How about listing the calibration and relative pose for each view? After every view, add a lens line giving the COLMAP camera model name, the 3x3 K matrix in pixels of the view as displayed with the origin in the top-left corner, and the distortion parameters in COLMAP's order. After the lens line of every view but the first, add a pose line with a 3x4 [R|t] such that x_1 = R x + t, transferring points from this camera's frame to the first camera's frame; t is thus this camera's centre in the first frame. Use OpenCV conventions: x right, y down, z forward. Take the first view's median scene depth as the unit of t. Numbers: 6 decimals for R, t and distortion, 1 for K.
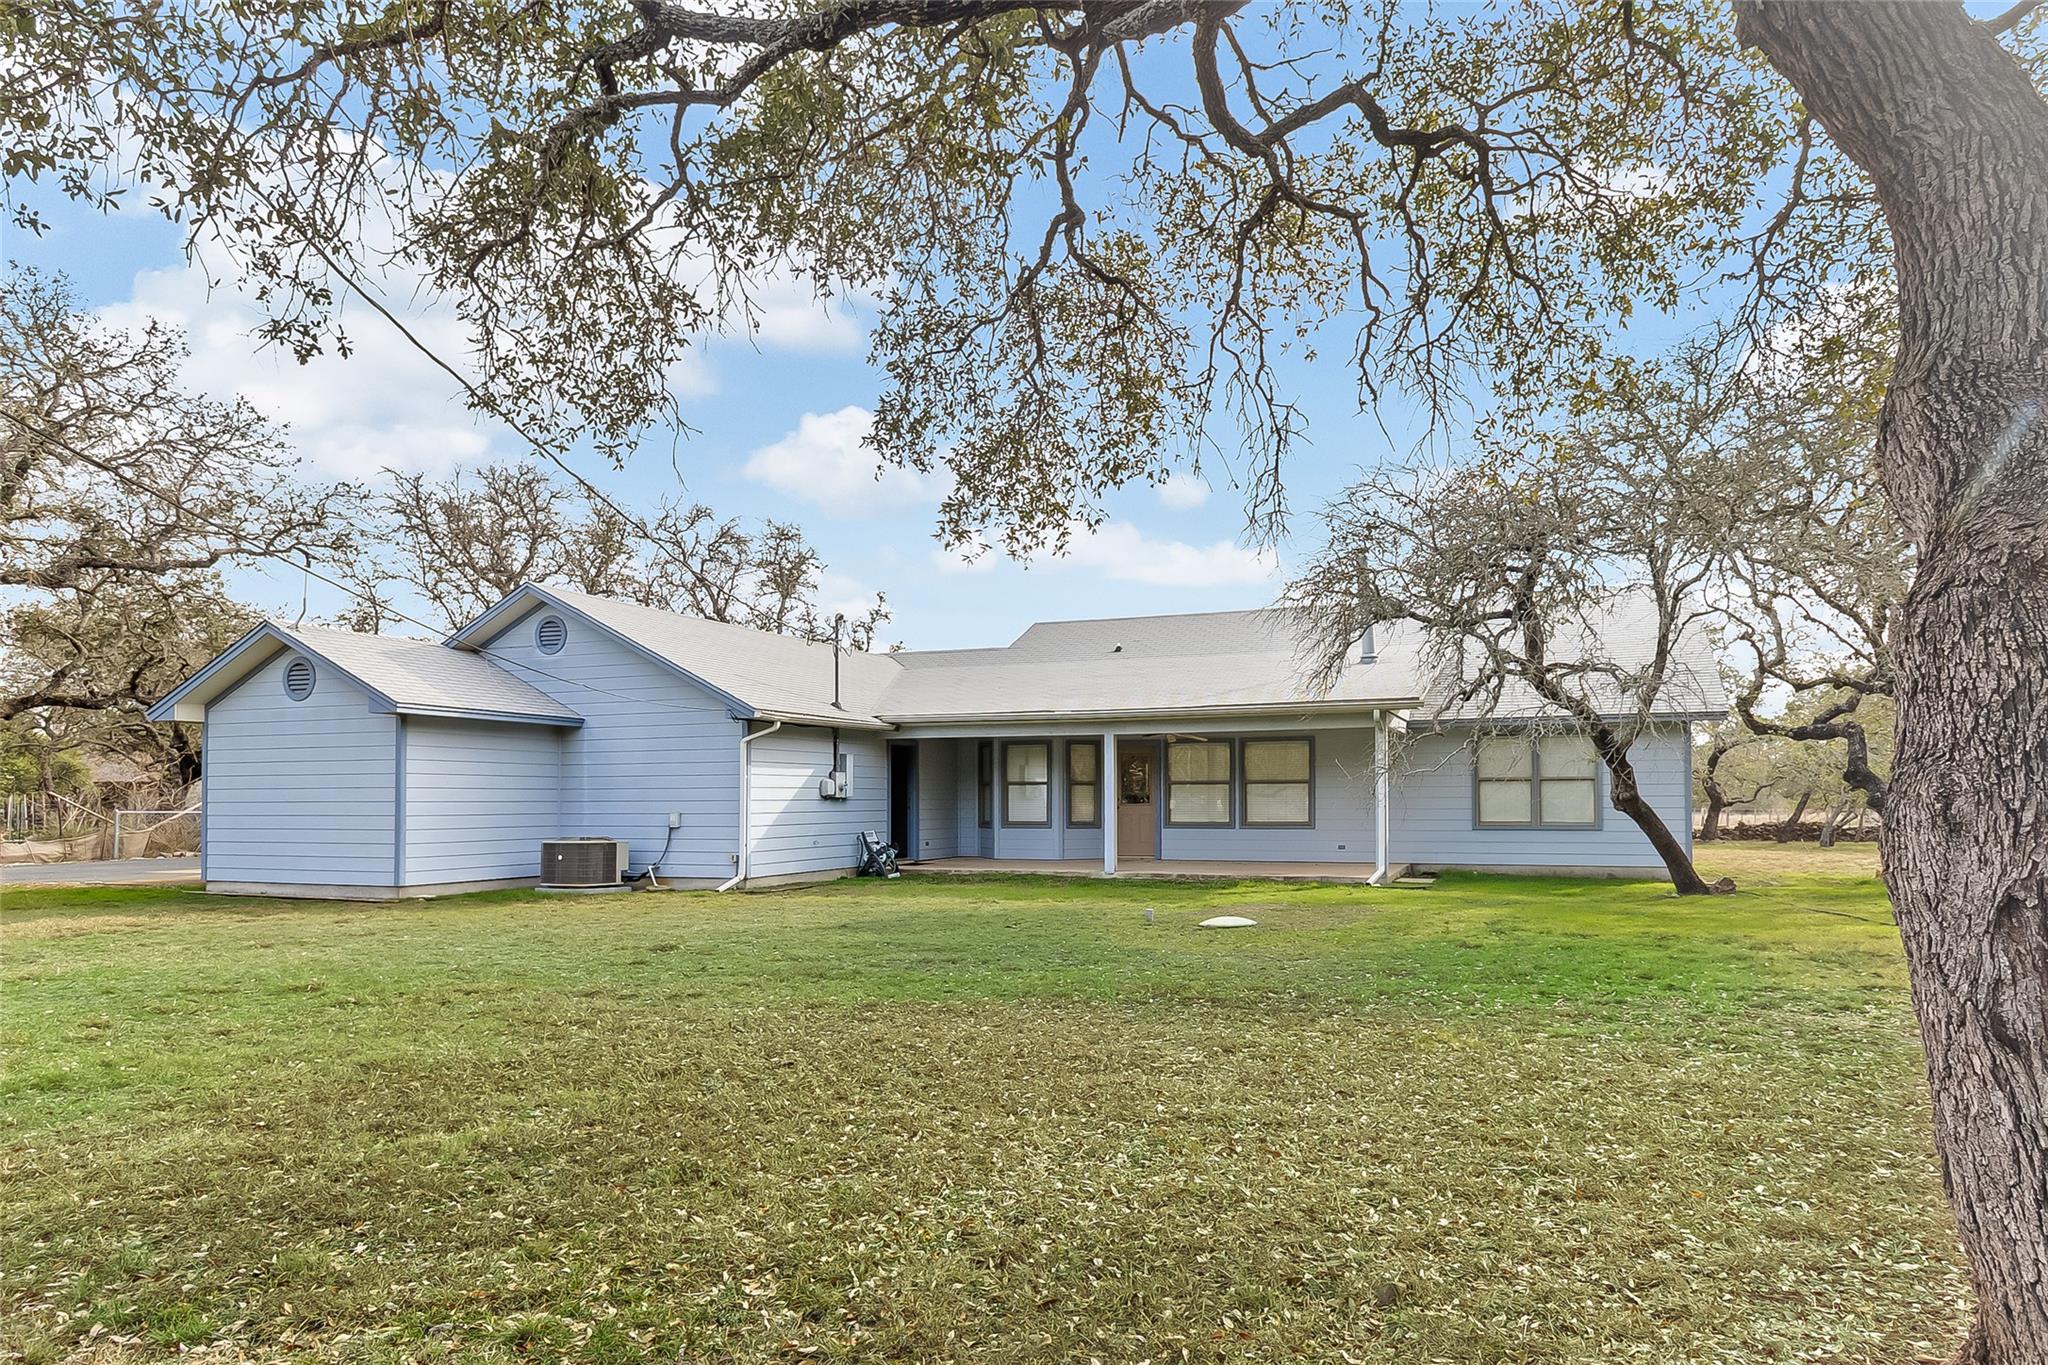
lens RADIAL K [[1274.5, 0, 1027.0], [0, 1274.5, 807.9], [0, 0, 1]] dist [0.026957, 0.000269]
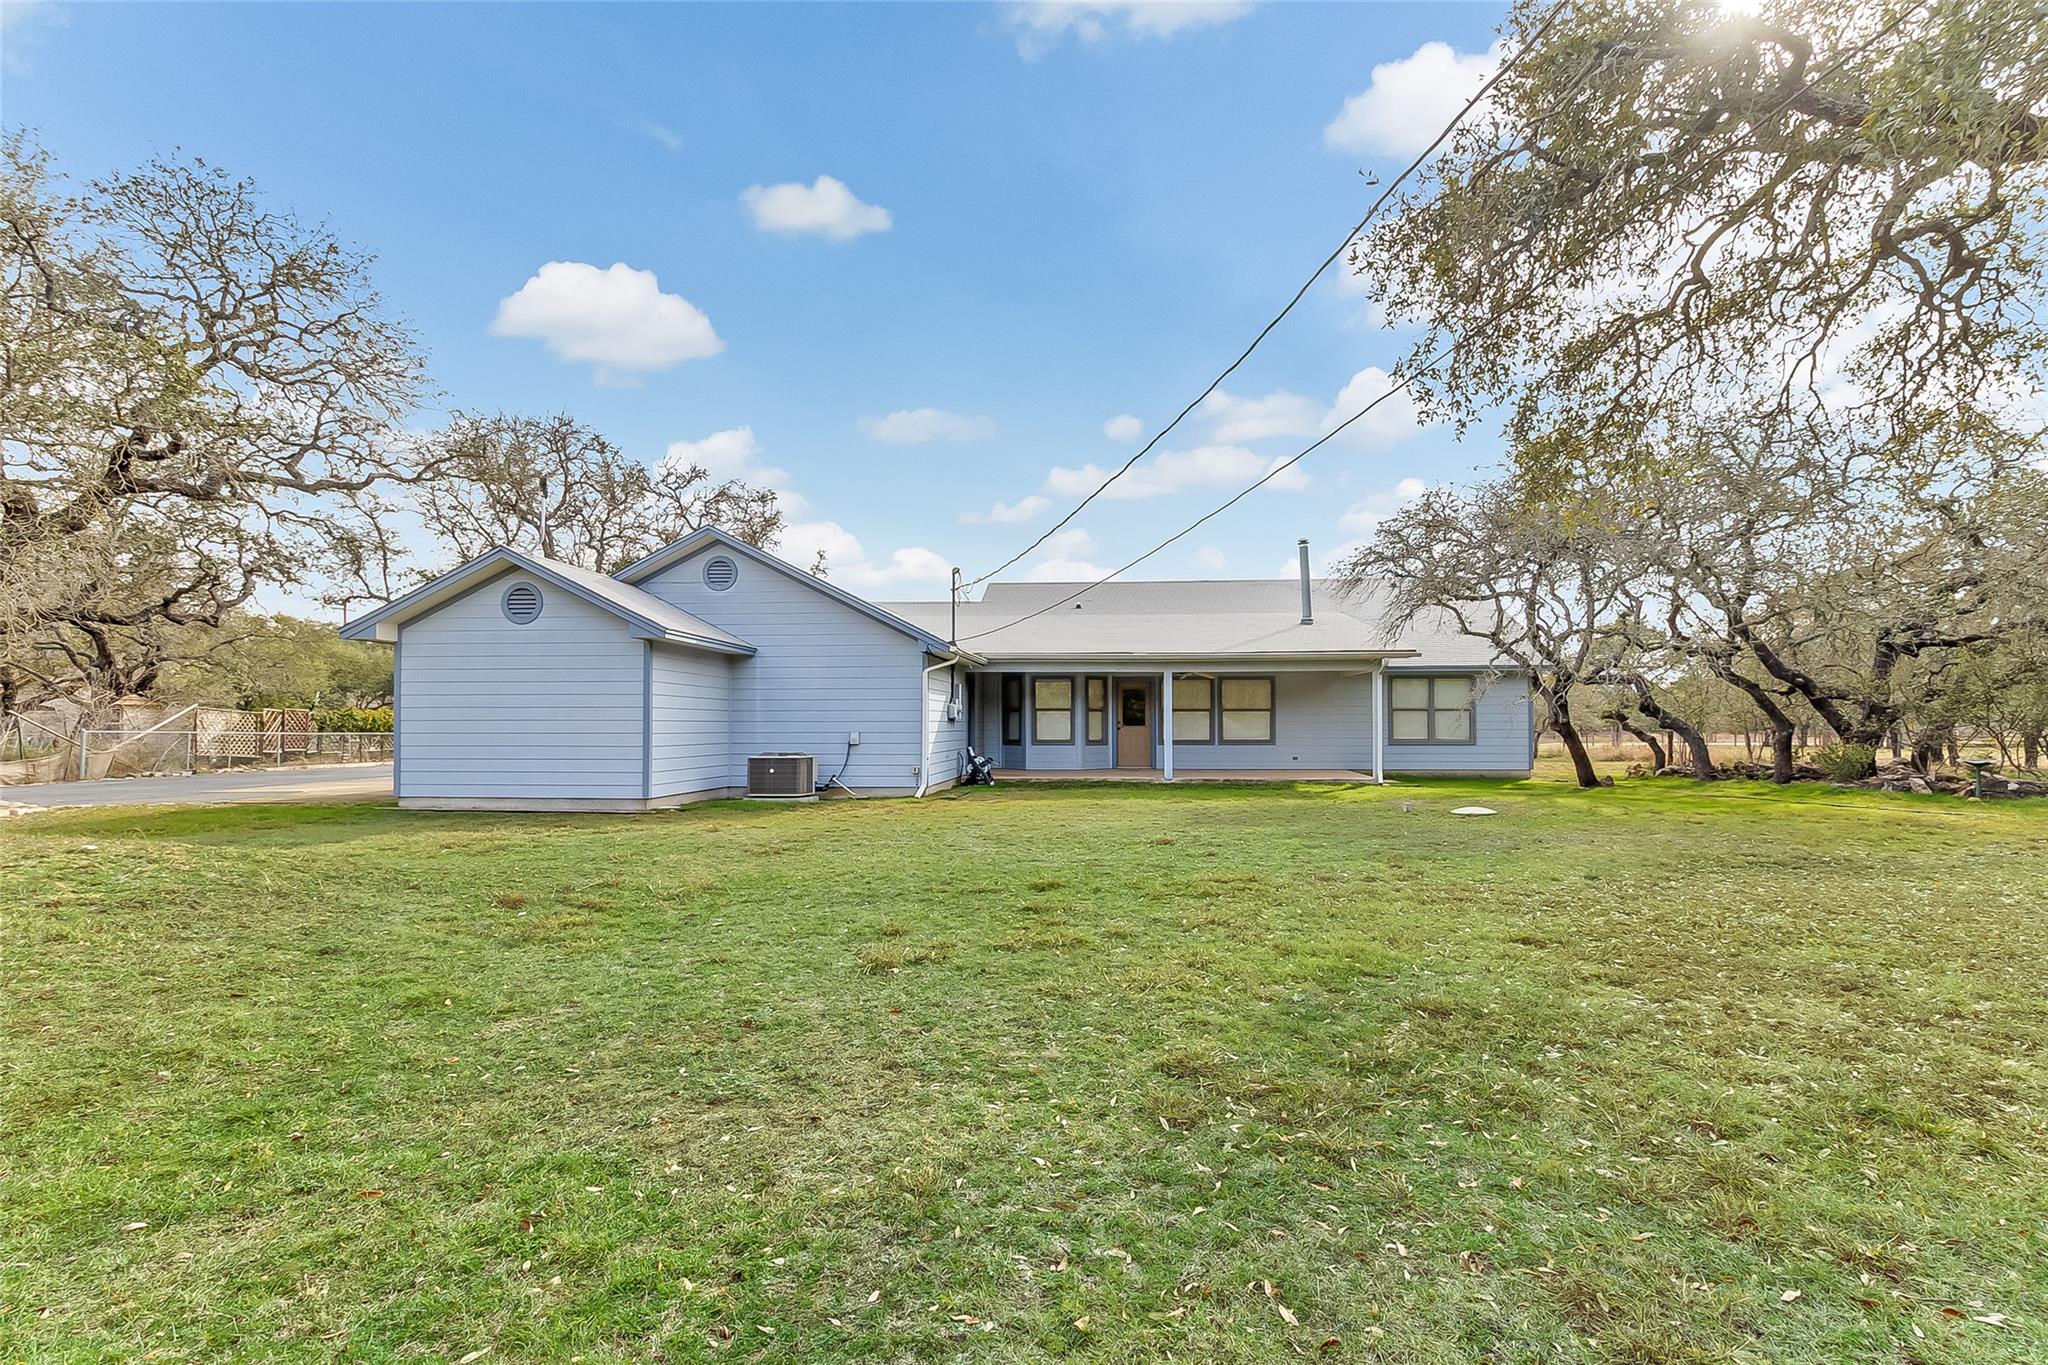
lens RADIAL K [[984.0, 0, 1031.2], [0, 984.0, 738.8], [0, 0, 1]] dist [0.014871, 0.000035]
pose [[0.951424, -0.000999, 0.307883, -0.365845], [-0.000744, 0.999984, 0.005545, 0.004963], [-0.307884, -0.005505, 0.951408, 0.090358]]
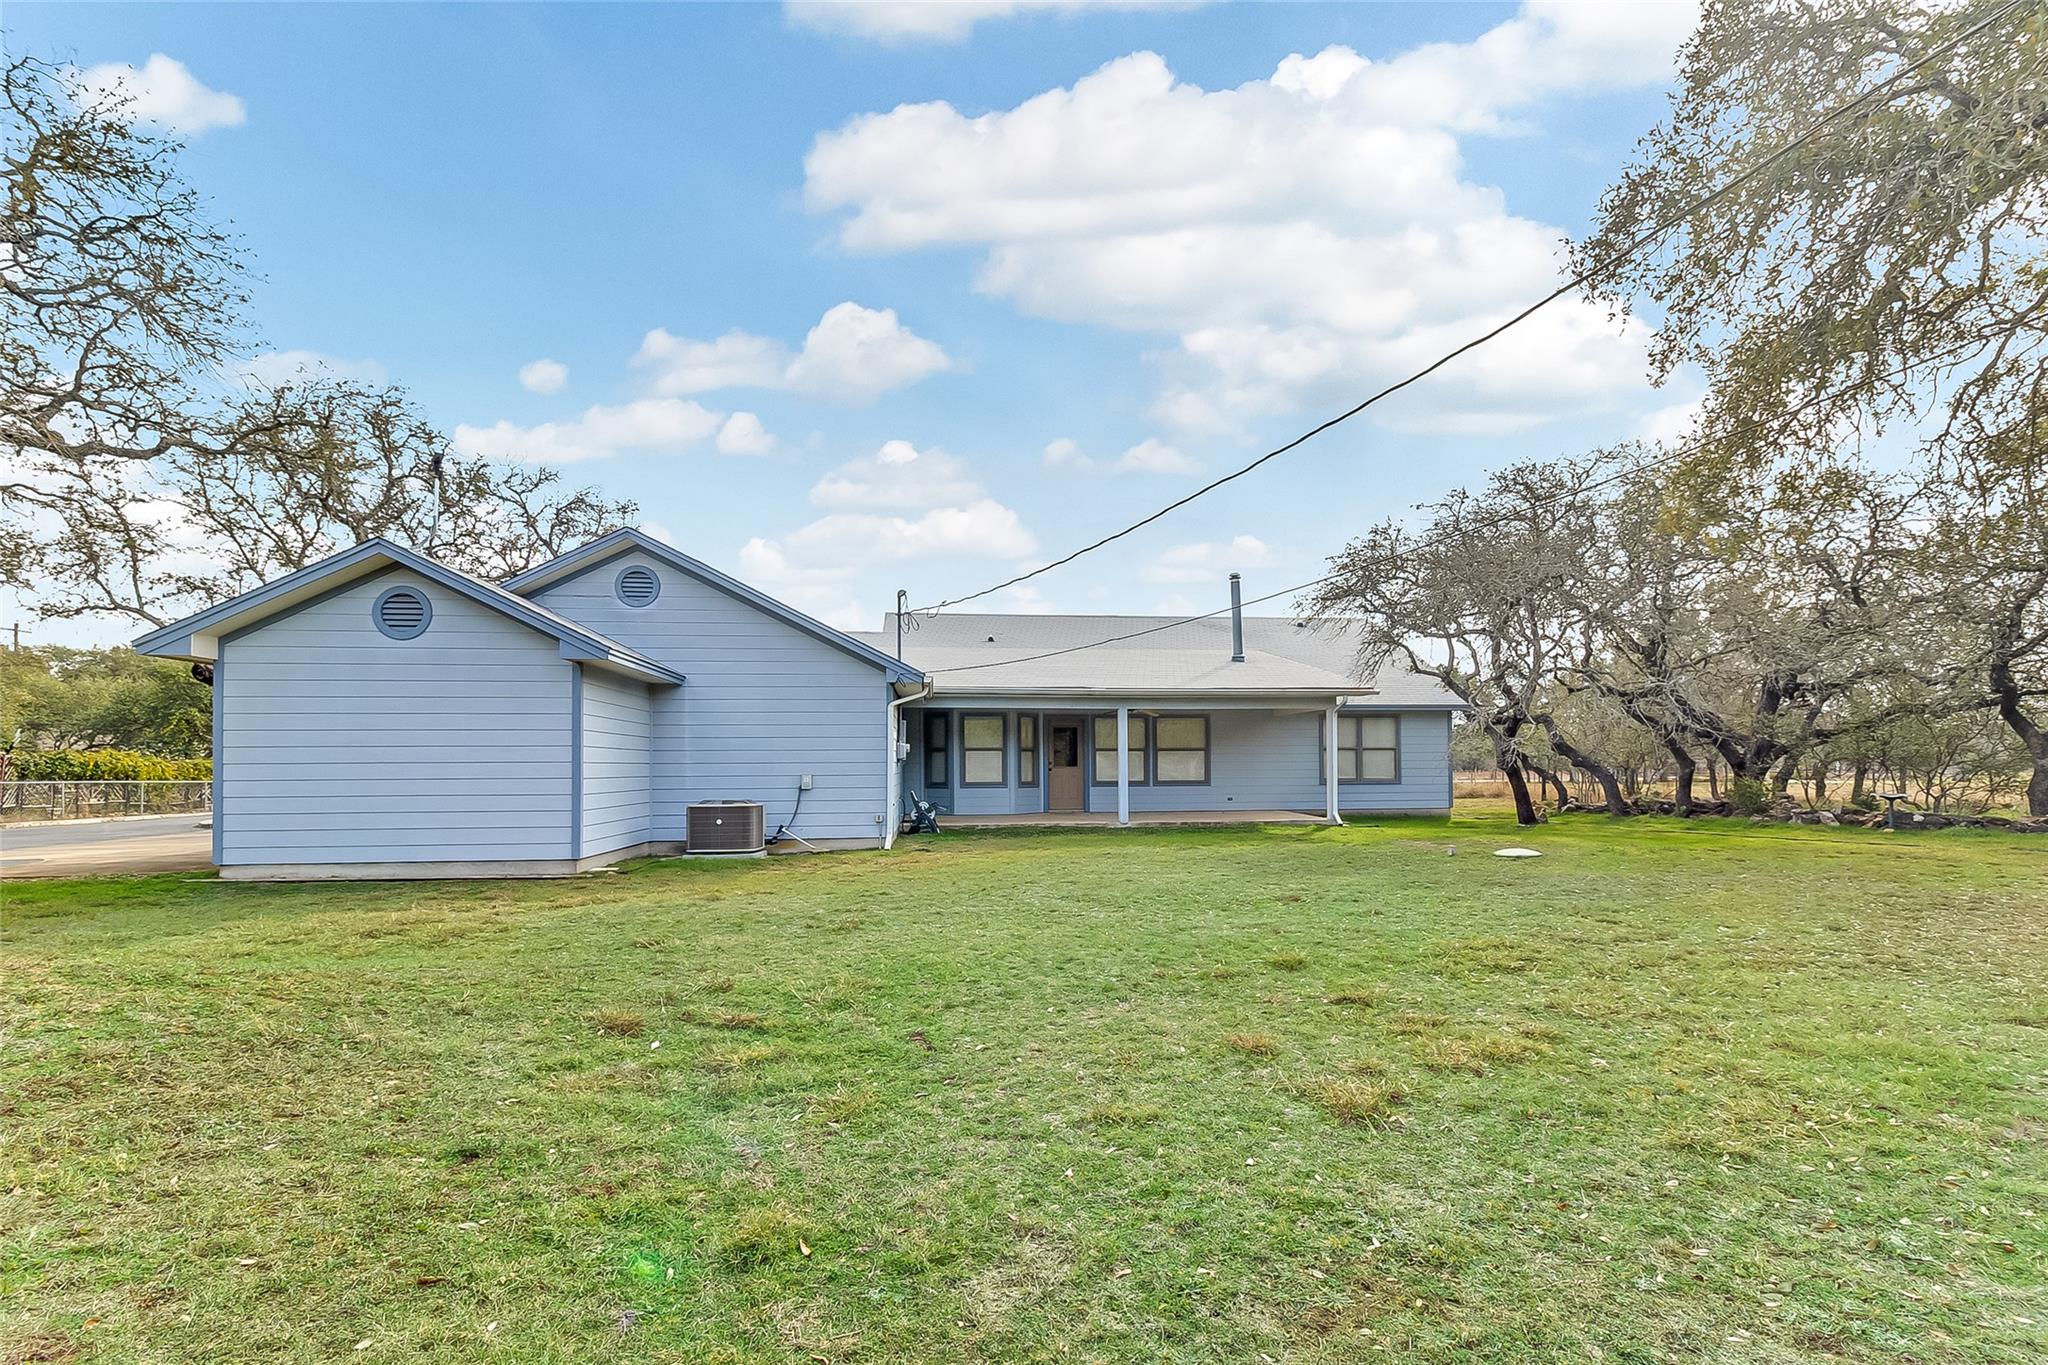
lens RADIAL K [[988.1, 0, 1033.0], [0, 988.1, 779.3], [0, 0, 1]] dist [0.011831, 0.001009]
pose [[0.871633, -0.007625, 0.490099, -0.459788], [0.006118, 0.999970, 0.004676, 0.004701], [-0.490120, -0.001077, 0.871654, 0.217464]]
